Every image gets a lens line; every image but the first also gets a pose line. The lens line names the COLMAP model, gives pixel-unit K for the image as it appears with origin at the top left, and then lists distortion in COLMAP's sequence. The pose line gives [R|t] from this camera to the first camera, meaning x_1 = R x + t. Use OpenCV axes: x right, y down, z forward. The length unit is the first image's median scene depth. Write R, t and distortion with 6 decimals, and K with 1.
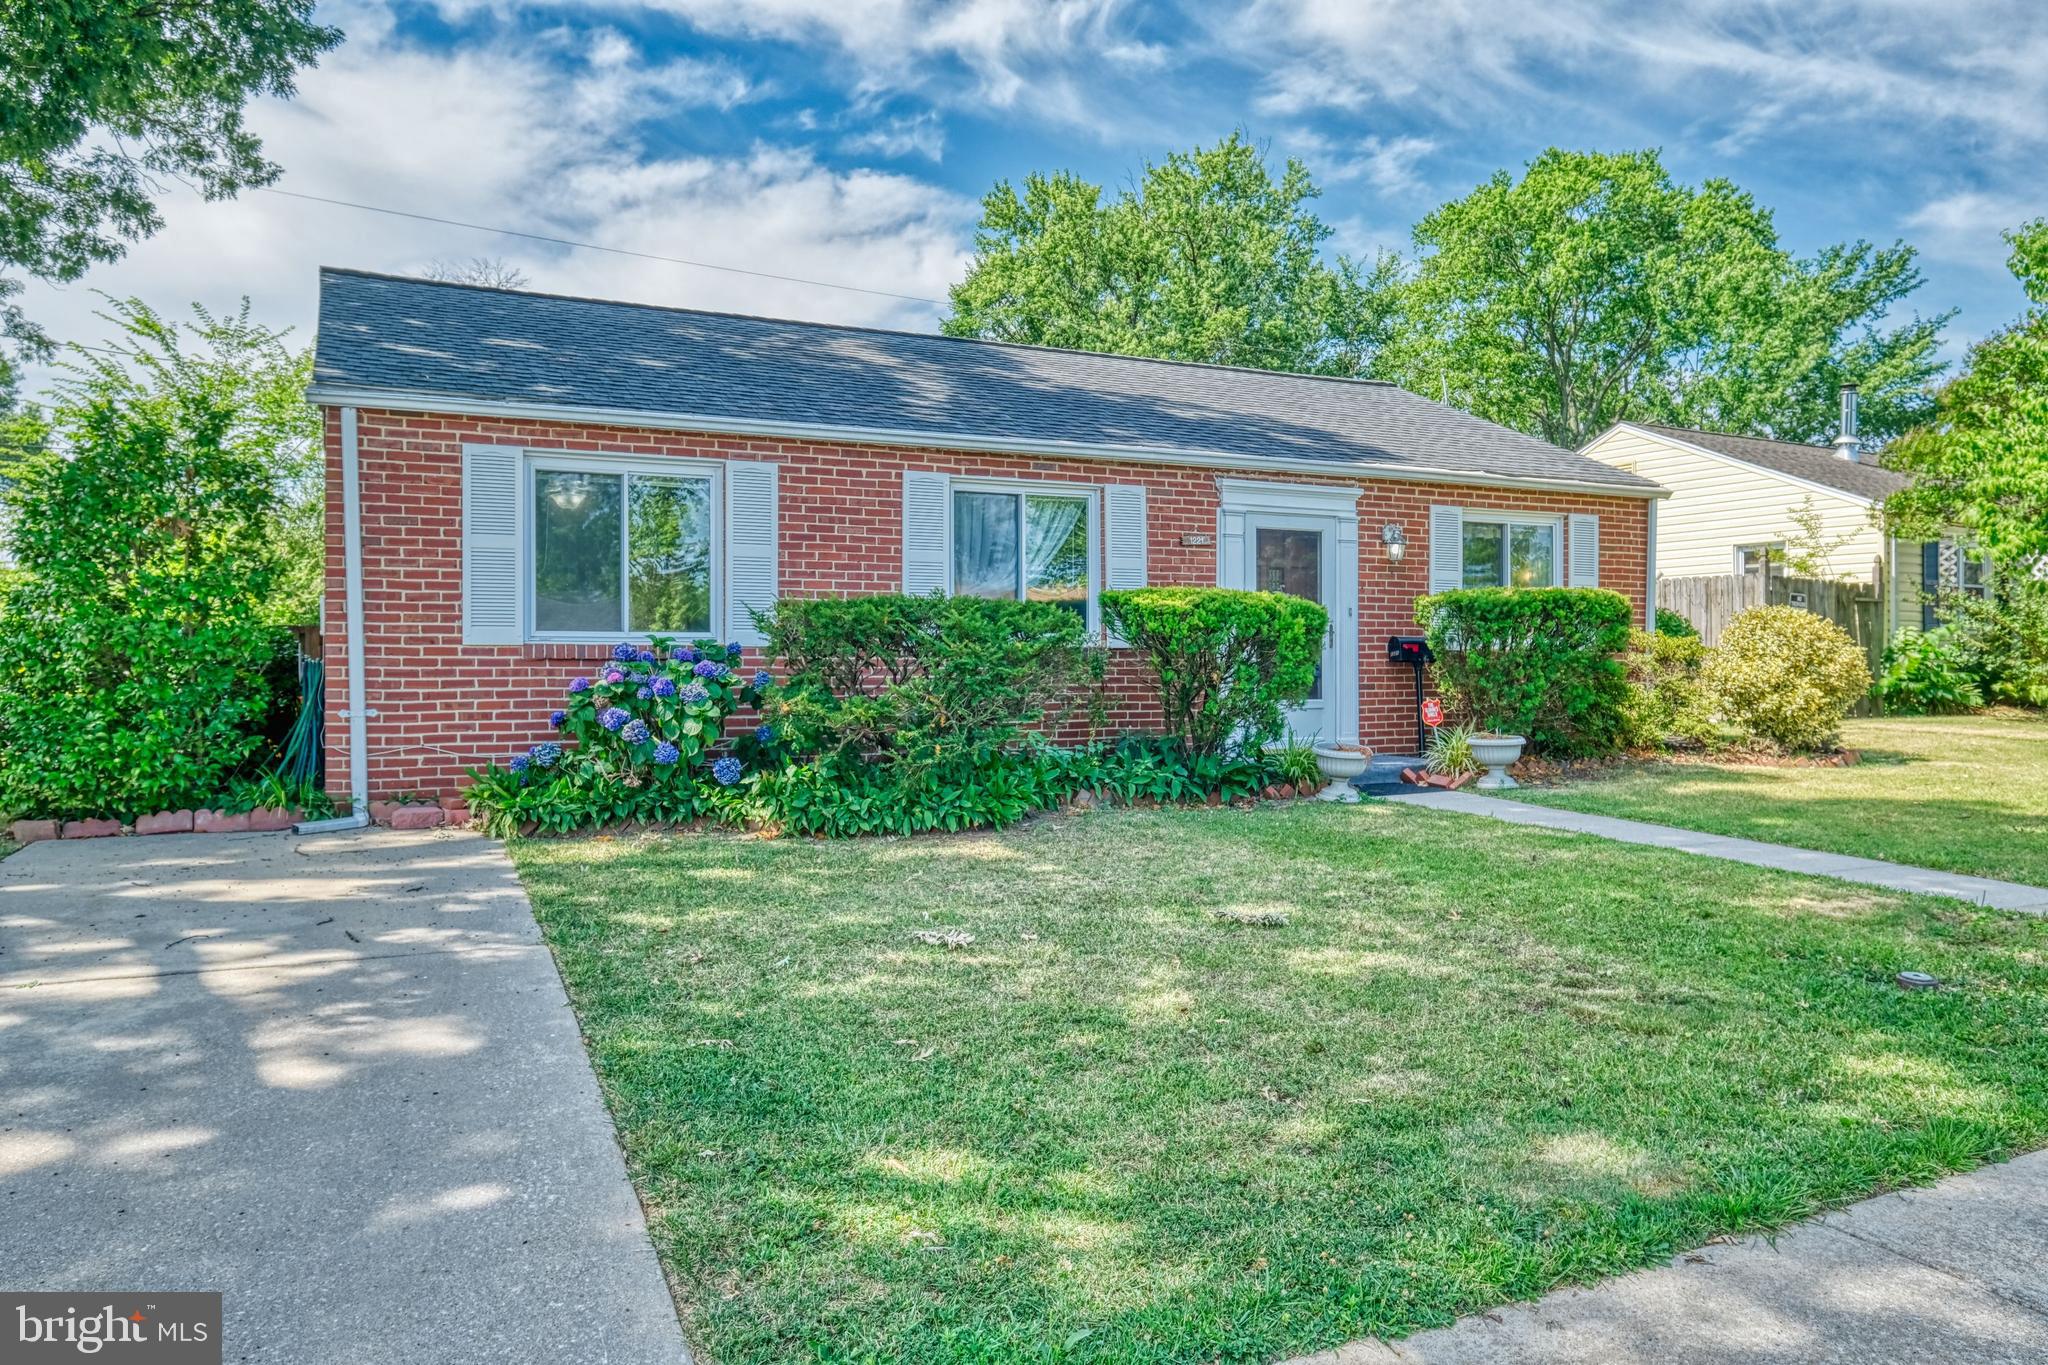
lens RADIAL K [[1343.8, 0, 1024.0], [0, 1343.8, 682.5], [0, 0, 1]] dist [-0.001641, 0.000354]
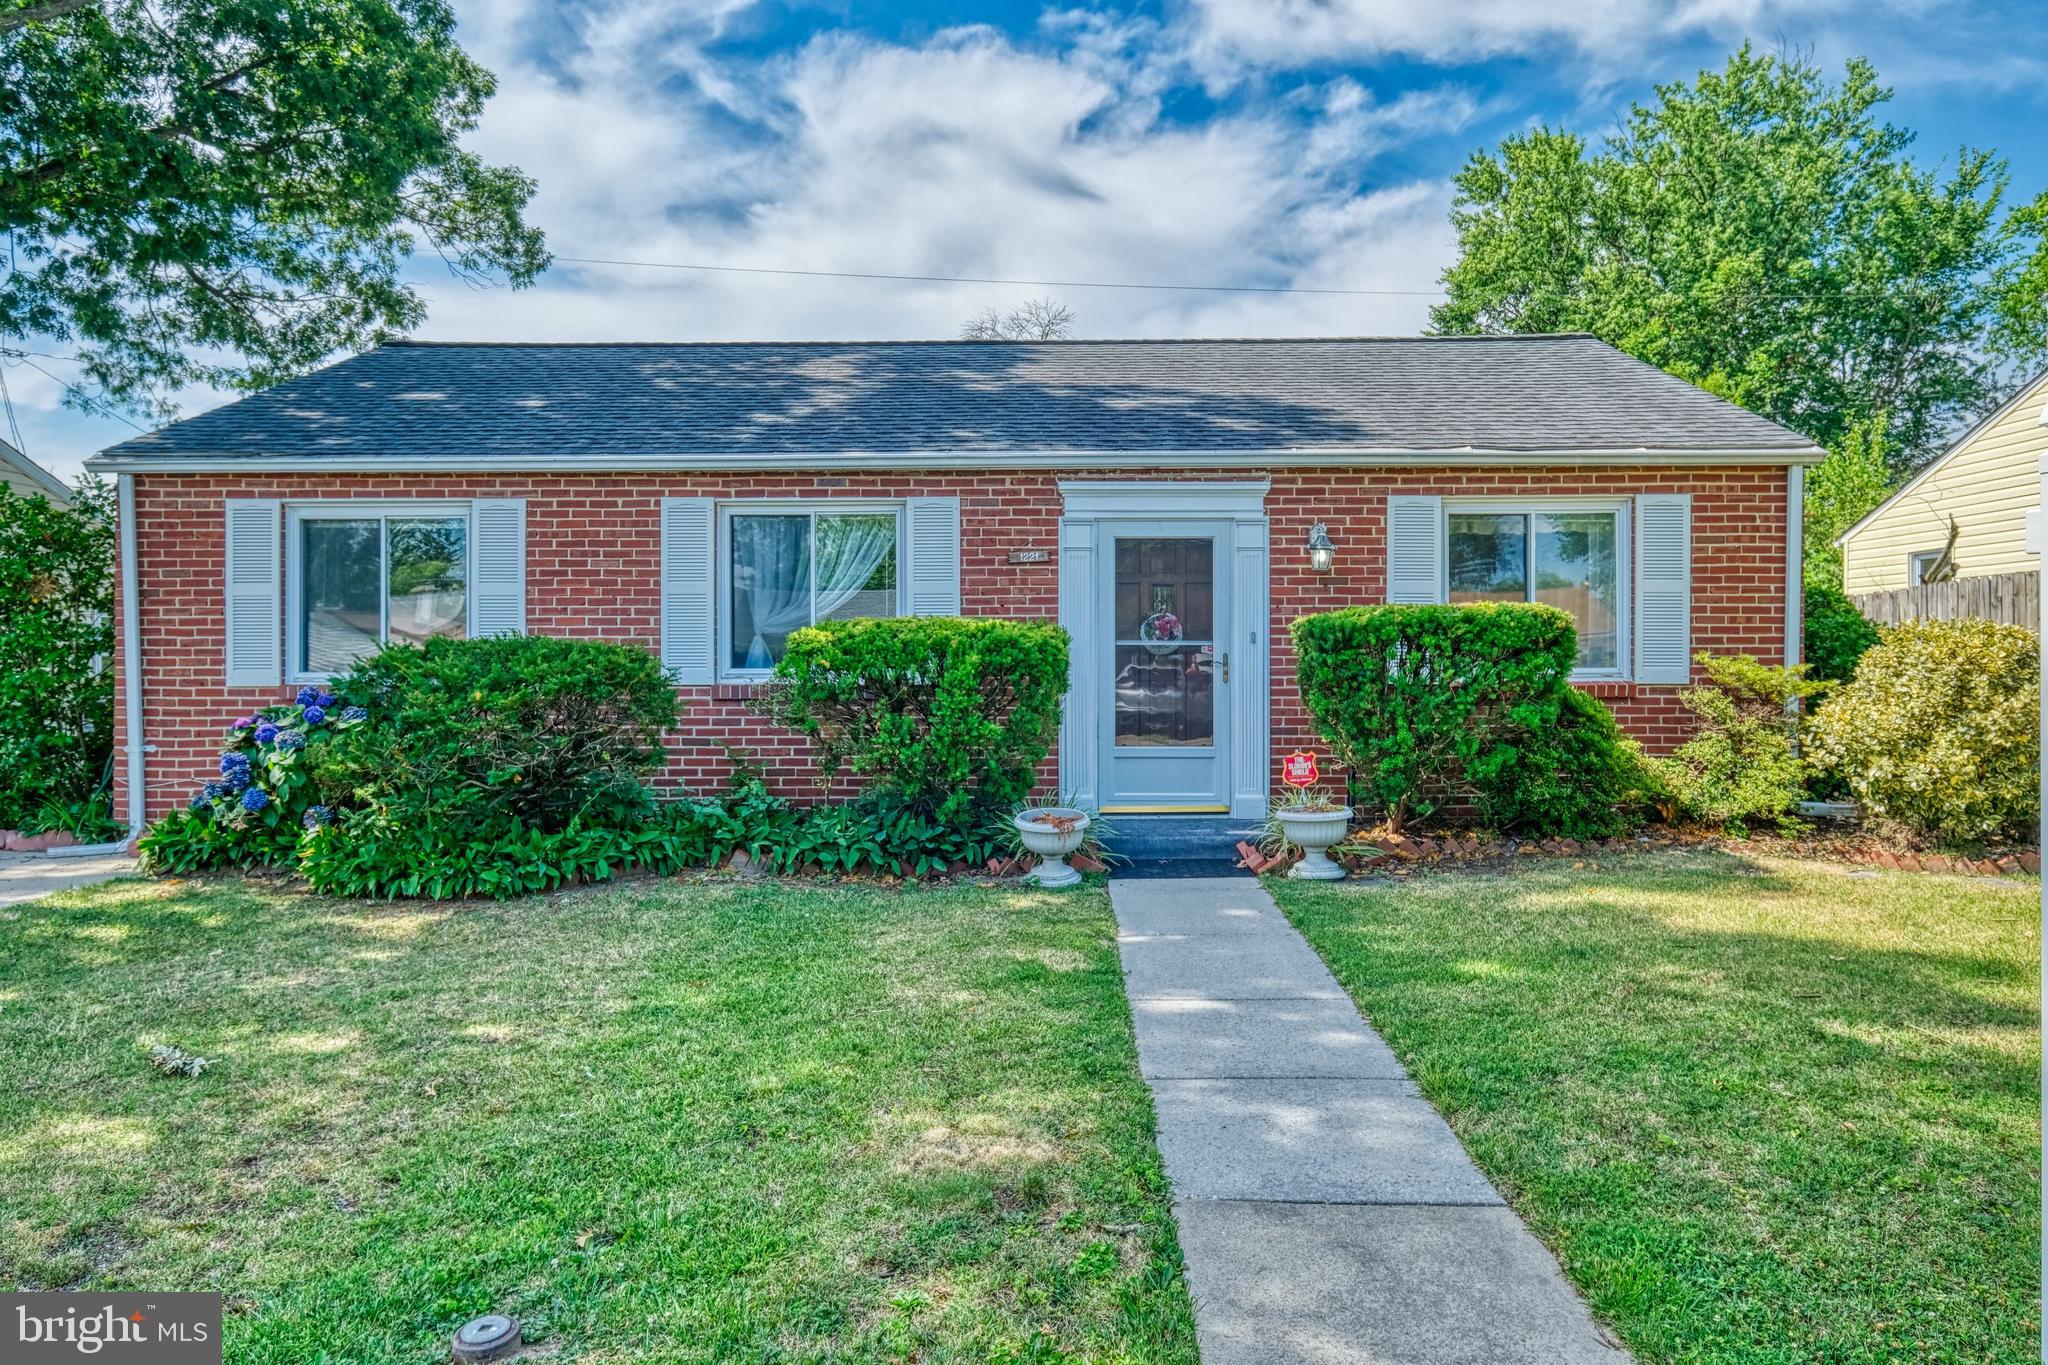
lens RADIAL K [[1310.3, 0, 1024.0], [0, 1310.3, 682.5], [0, 0, 1]] dist [0.007846, 0.001502]
pose [[0.902421, 0.003665, -0.430839, 0.540010], [-0.004396, 0.999990, -0.000702, -0.029338], [0.430832, 0.002528, 0.902429, 0.286256]]
